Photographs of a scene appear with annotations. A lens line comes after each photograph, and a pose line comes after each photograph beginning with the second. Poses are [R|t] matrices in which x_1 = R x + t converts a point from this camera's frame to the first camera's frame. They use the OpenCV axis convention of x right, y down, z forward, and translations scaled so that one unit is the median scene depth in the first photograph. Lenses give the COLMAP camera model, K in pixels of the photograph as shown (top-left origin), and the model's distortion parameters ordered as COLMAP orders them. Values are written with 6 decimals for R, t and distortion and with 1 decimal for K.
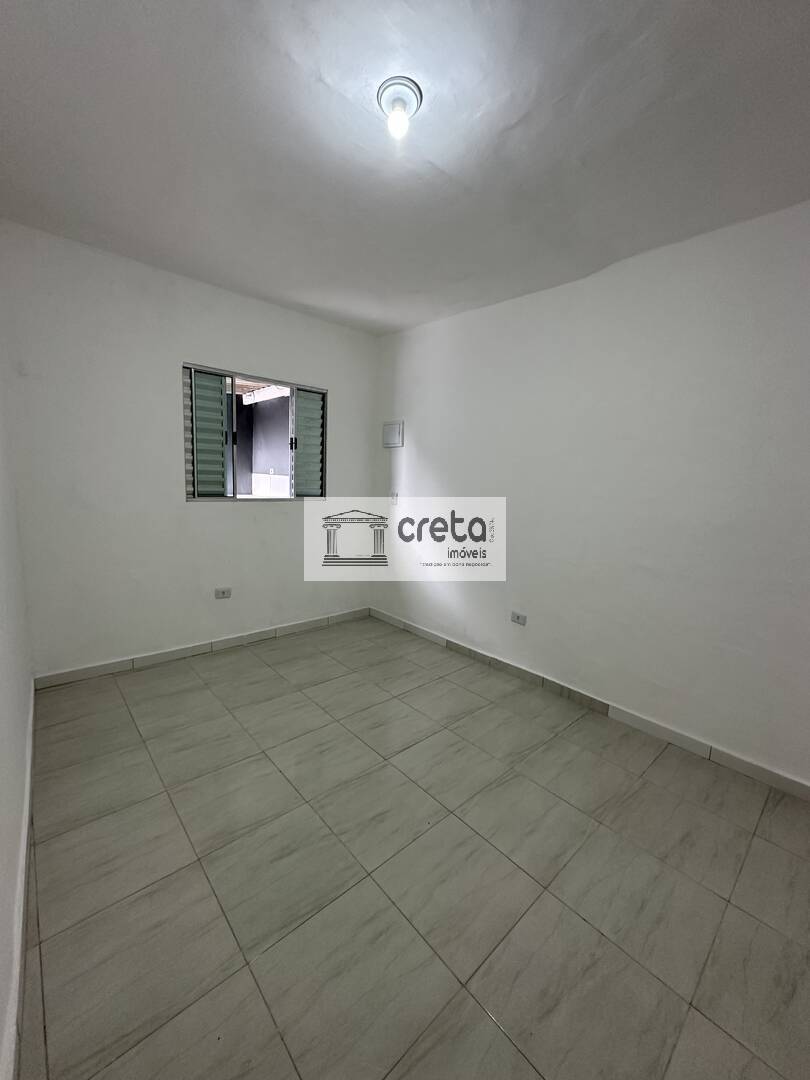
lens RADIAL K [[430.0, 0, 405.9], [0, 430.0, 540.7], [0, 0, 1]] dist [-0.002490, 0.000132]
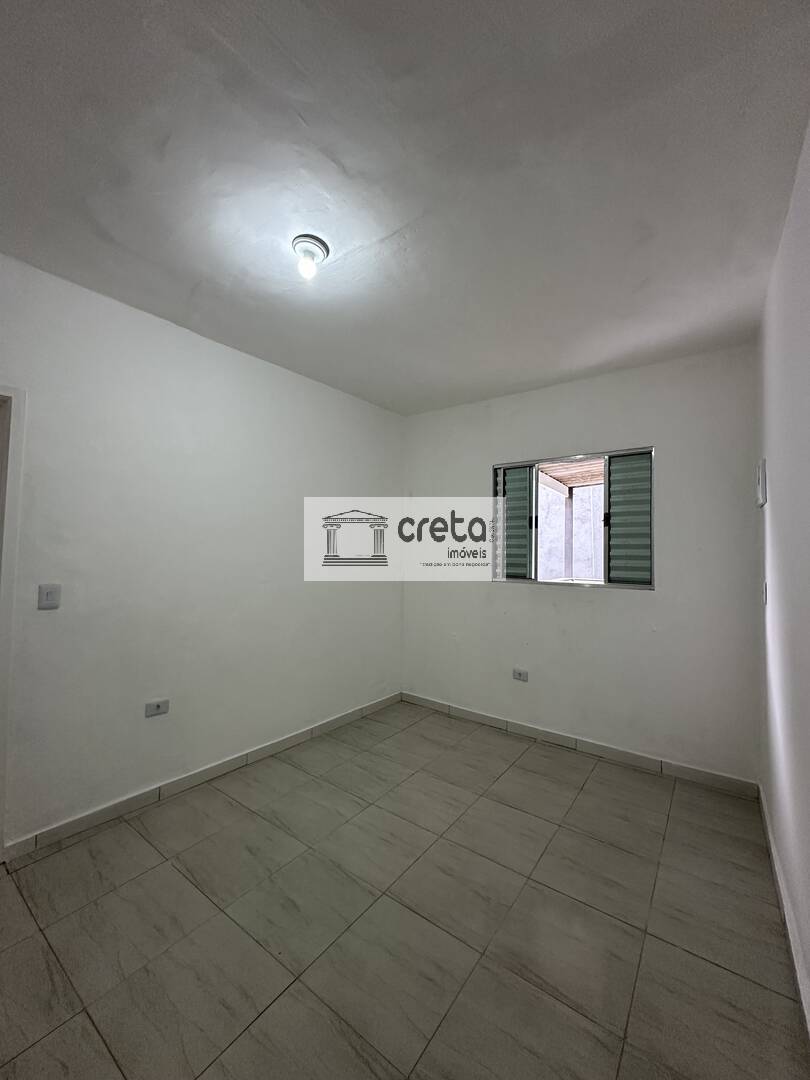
lens RADIAL K [[430.0, 0, 405.9], [0, 430.0, 540.7], [0, 0, 1]] dist [-0.002490, 0.000132]
pose [[0.194766, -0.066359, -0.978602, 0.583710], [-0.151169, 0.983757, -0.096794, -0.053729], [0.969131, 0.166787, 0.181571, 0.571585]]
